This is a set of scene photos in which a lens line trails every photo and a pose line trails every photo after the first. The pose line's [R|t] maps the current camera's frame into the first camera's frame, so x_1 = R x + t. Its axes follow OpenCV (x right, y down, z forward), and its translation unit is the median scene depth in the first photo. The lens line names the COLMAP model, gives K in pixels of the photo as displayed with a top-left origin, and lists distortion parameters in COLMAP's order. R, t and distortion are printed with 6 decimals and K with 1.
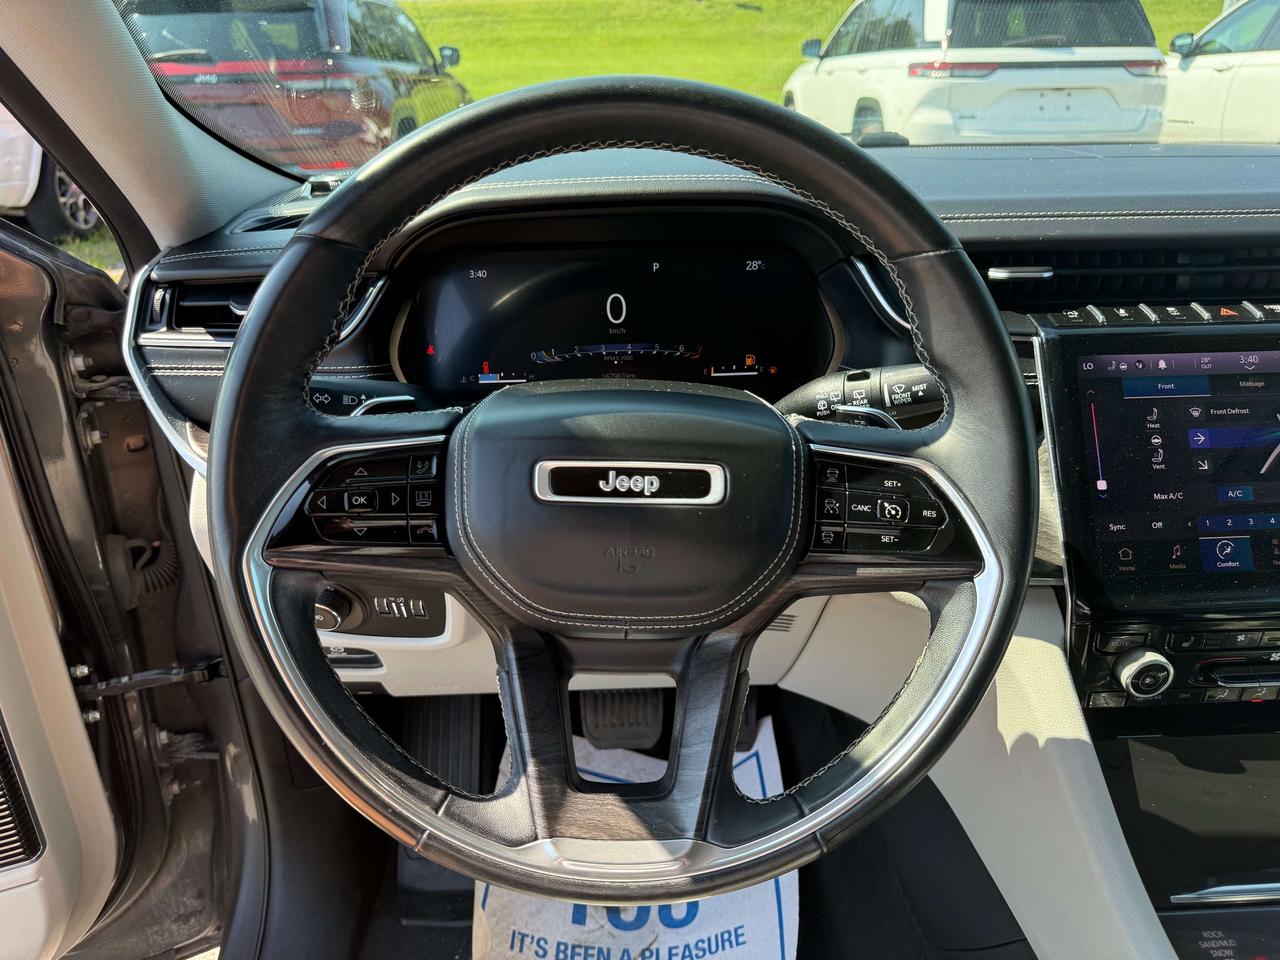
lens RADIAL K [[905.5, 0, 635.6], [0, 905.5, 474.6], [0, 0, 1]] dist [0.082155, -0.103157]
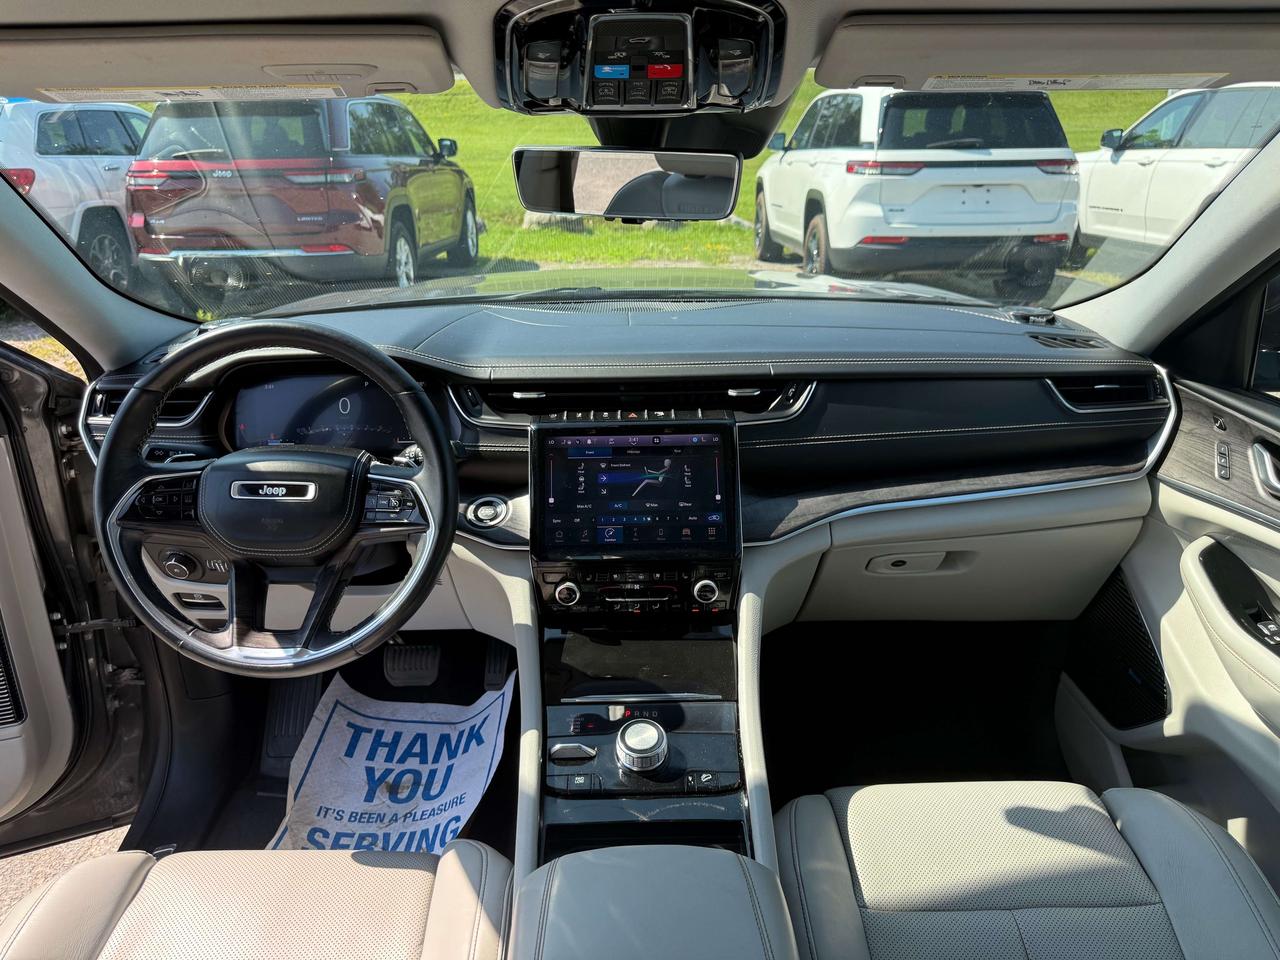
lens RADIAL K [[905.5, 0, 635.6], [0, 905.5, 474.6], [0, 0, 1]] dist [0.082155, -0.103157]
pose [[0.999638, 0.013435, -0.023321, 0.434710], [-0.014873, 0.997926, -0.062632, 0.045420], [0.022431, 0.062957, 0.997764, -0.588954]]
